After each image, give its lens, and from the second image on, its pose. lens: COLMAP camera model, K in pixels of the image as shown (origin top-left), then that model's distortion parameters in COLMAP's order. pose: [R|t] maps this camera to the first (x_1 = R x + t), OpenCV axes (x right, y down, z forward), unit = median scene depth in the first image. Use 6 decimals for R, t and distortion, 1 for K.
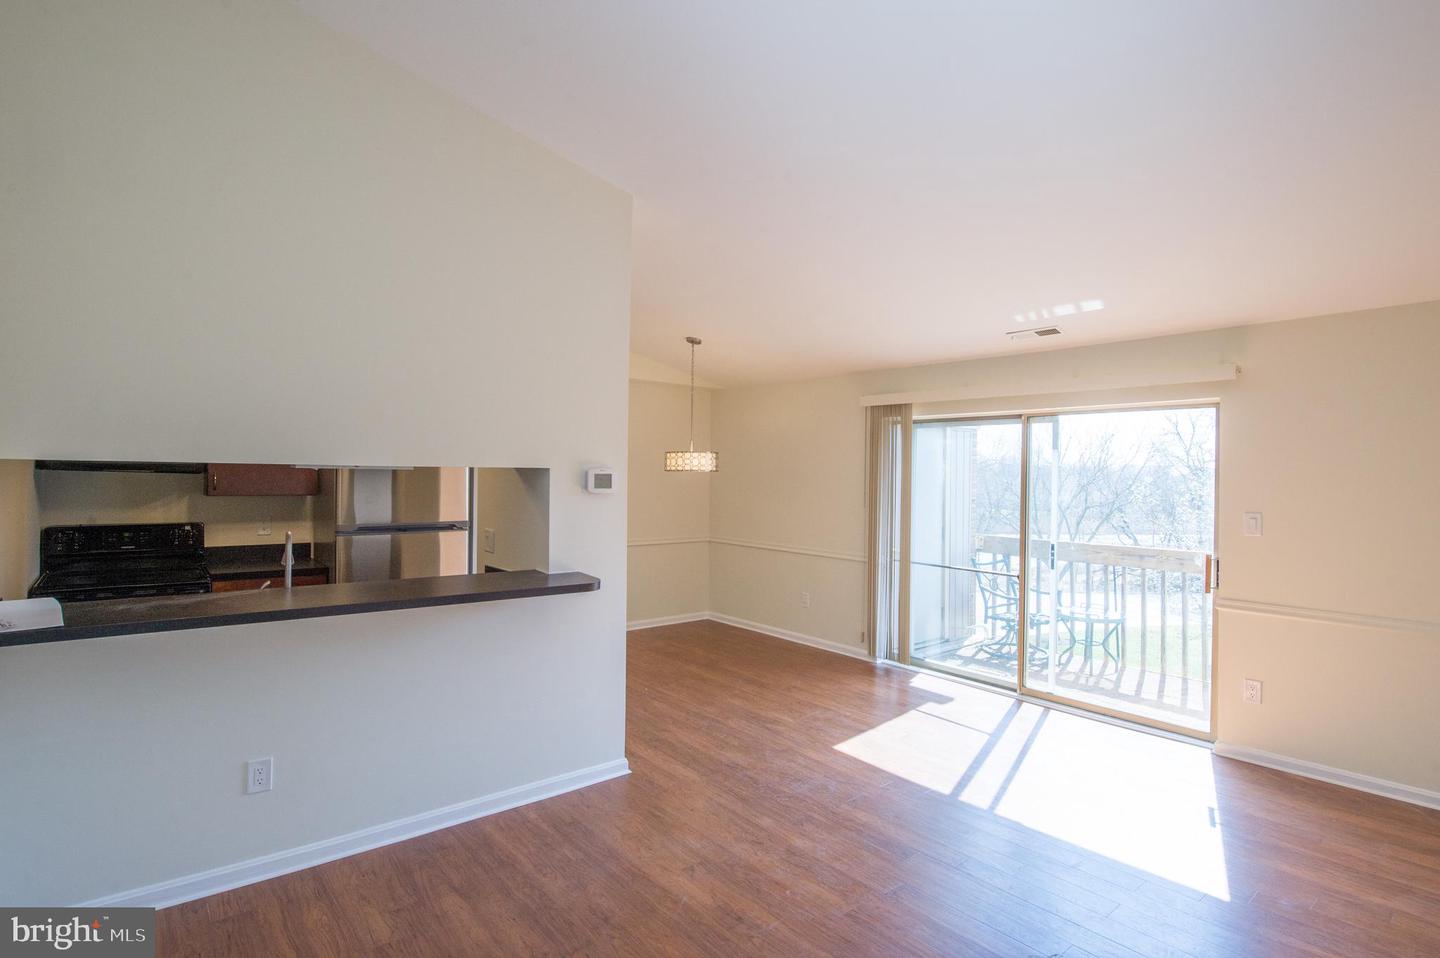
lens RADIAL K [[726.5, 0, 720.0], [0, 726.5, 479.0], [0, 0, 1]] dist [-0.001316, -0.002082]
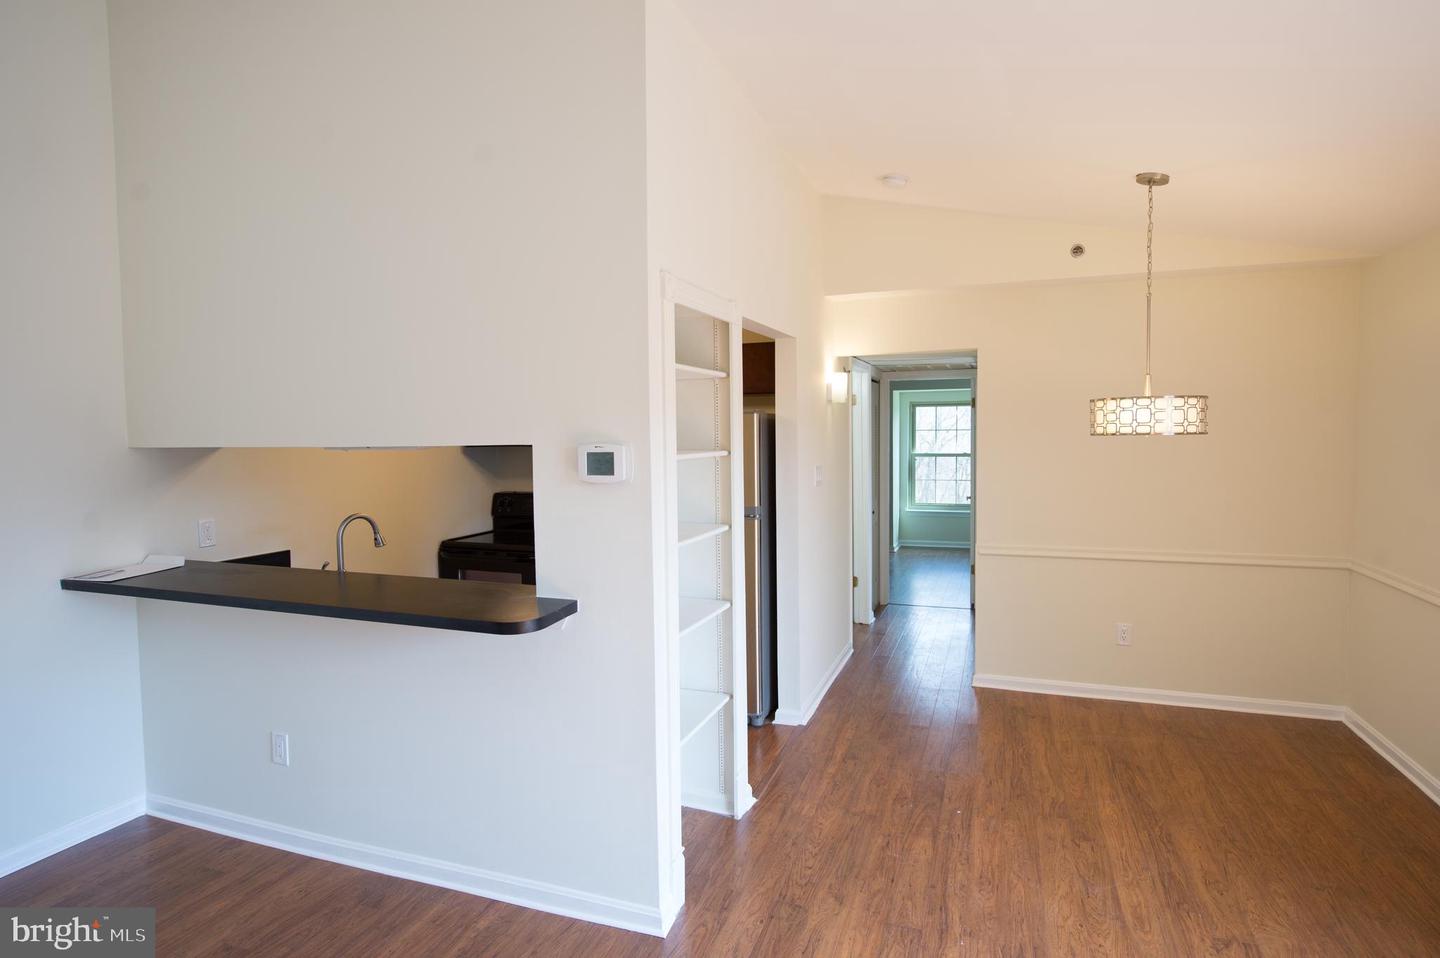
lens RADIAL K [[784.8, 0, 720.0], [0, 784.8, 479.0], [0, 0, 1]] dist [-0.003712, -0.000173]
pose [[0.507580, 0.034015, -0.860933, 0.409777], [0.011595, 0.998860, 0.046300, -0.012123], [0.861527, -0.033483, 0.506607, 0.640013]]
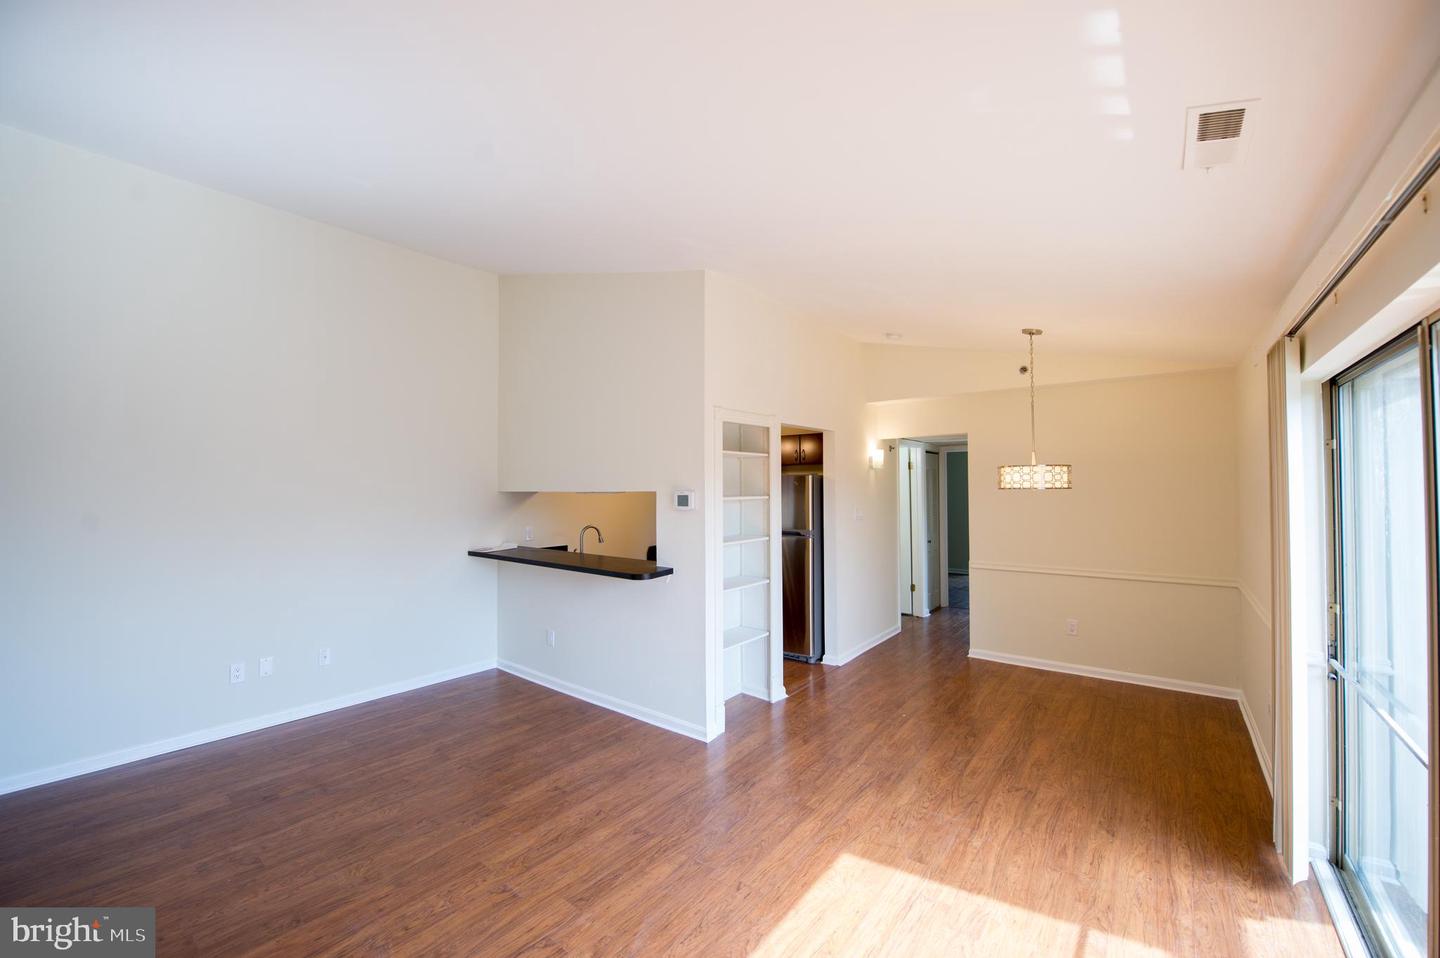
lens RADIAL K [[574.7, 0, 718.0], [0, 574.7, 476.1], [0, 0, 1]] dist [-0.017929, -0.000238]
pose [[0.217220, -0.032743, -0.975573, 0.733132], [0.000599, 0.999442, -0.033411, -0.005360], [0.976122, 0.006673, 0.217118, 0.720976]]
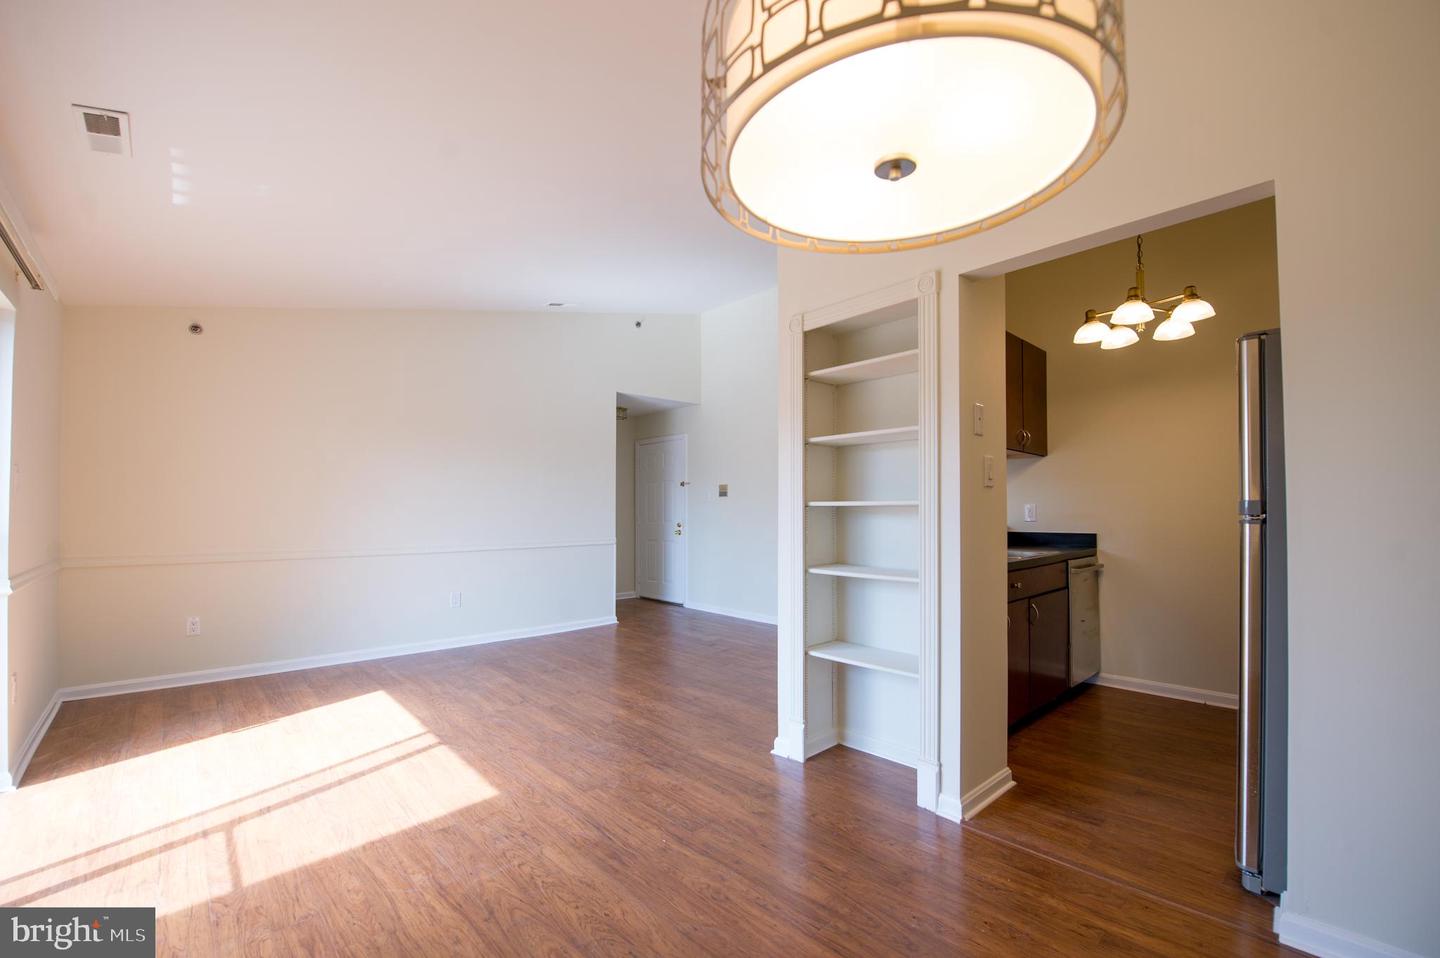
lens RADIAL K [[597.8, 0, 707.6], [0, 597.8, 502.2], [0, 0, 1]] dist [-0.018215, -0.000107]
pose [[-0.998846, -0.013072, -0.046204, 0.000648], [-0.012737, 0.999890, -0.007547, 0.076343], [0.046297, -0.006950, -0.998904, 1.580004]]
